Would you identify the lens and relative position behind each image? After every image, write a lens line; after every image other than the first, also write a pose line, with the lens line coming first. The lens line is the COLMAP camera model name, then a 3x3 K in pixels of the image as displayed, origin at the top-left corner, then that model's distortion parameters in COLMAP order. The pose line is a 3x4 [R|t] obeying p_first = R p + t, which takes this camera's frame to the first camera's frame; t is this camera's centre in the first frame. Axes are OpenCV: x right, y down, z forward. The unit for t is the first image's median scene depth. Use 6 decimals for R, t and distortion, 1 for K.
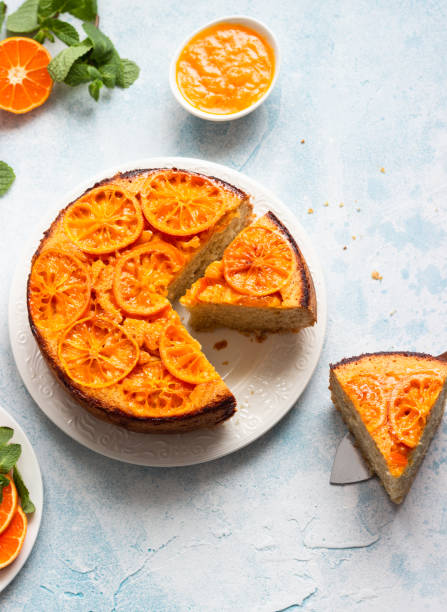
lens RADIAL K [[1763.9, 0, 234.1], [0, 1763.9, 274.3], [0, 0, 1]] dist [0.002210, 0.000000]
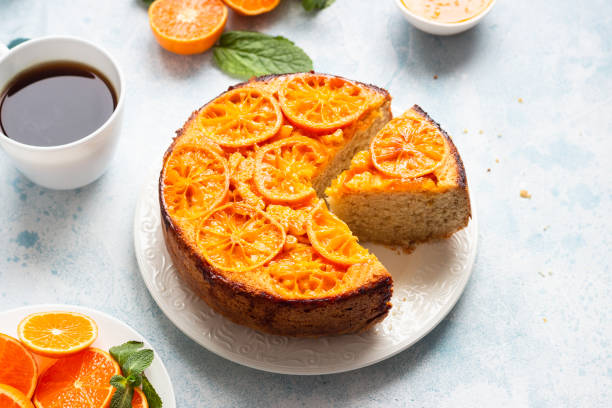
lens RADIAL K [[1590.5, 0, 305.5], [0, 1590.5, 205.8], [0, 0, 1]] dist [0.020108, 0.000000]
pose [[0.998706, -0.016481, 0.048102, -0.080445], [0.030592, 0.950403, -0.309512, 0.277179], [-0.040615, 0.310583, 0.949678, 0.207117]]
